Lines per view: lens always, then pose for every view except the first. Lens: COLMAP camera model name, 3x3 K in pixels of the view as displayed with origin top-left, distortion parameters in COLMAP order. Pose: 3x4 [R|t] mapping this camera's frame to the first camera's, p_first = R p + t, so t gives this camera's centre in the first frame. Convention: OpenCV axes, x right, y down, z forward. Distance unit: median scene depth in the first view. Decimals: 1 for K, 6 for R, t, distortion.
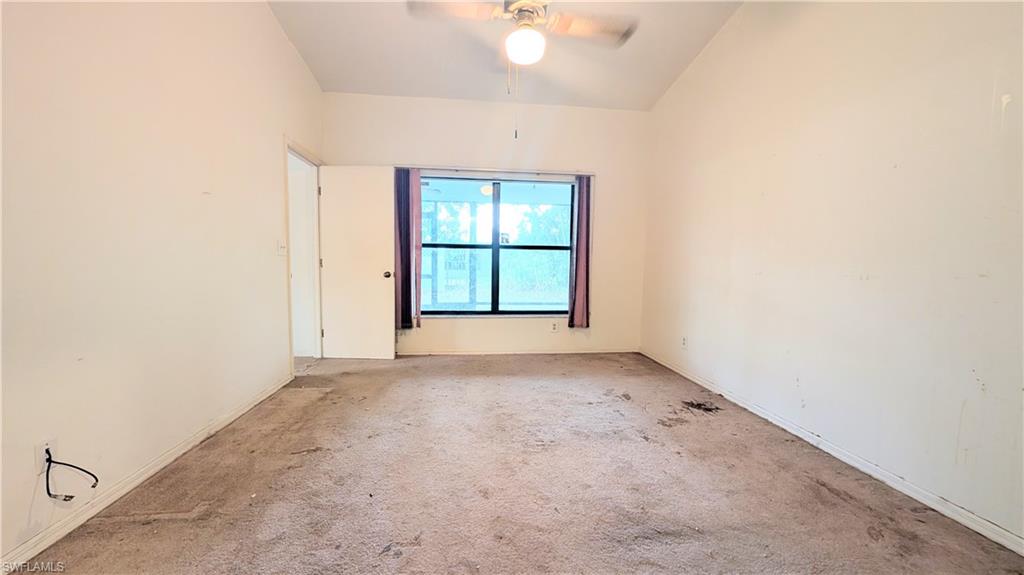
lens RADIAL K [[386.8, 0, 512.6], [0, 386.8, 290.9], [0, 0, 1]] dist [-0.000009, 0.000218]
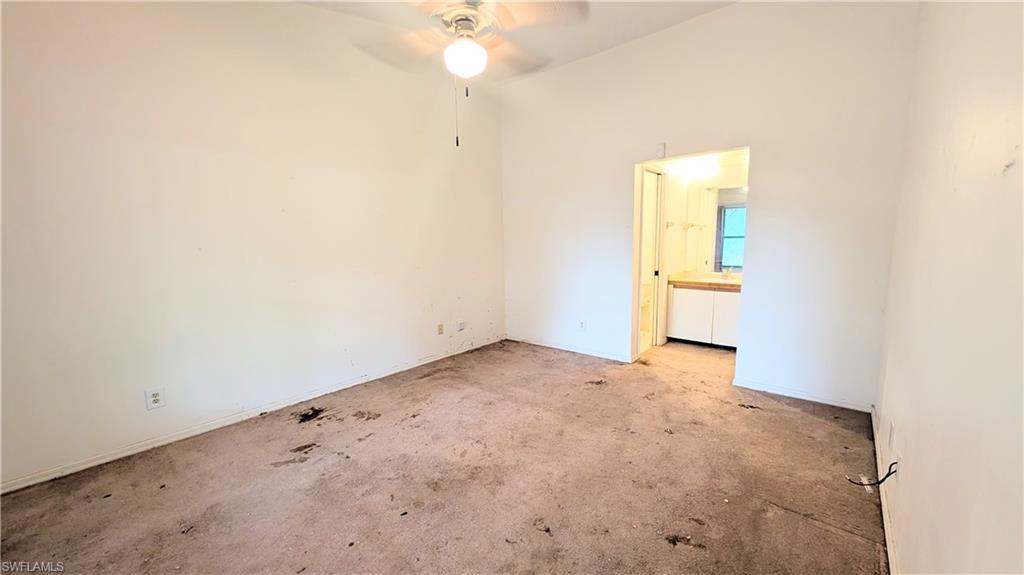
lens RADIAL K [[386.8, 0, 512.6], [0, 386.8, 290.9], [0, 0, 1]] dist [-0.000009, 0.000218]
pose [[-0.673037, -0.099826, 0.732841, -0.605119], [0.068526, 0.978171, 0.196178, -0.190599], [-0.736427, 0.182254, -0.651505, 1.240385]]
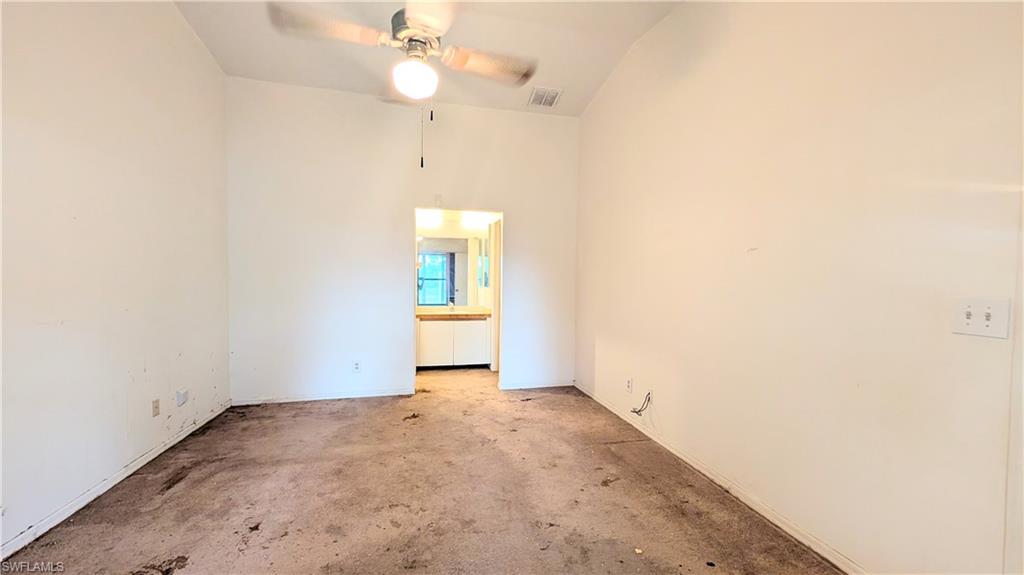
lens RADIAL K [[386.8, 0, 512.6], [0, 386.8, 290.9], [0, 0, 1]] dist [-0.000009, 0.000218]
pose [[-0.992653, -0.021583, -0.119052, -0.072133], [-0.034343, 0.993752, 0.106197, -0.183058], [0.116016, 0.109505, -0.987192, 1.498927]]
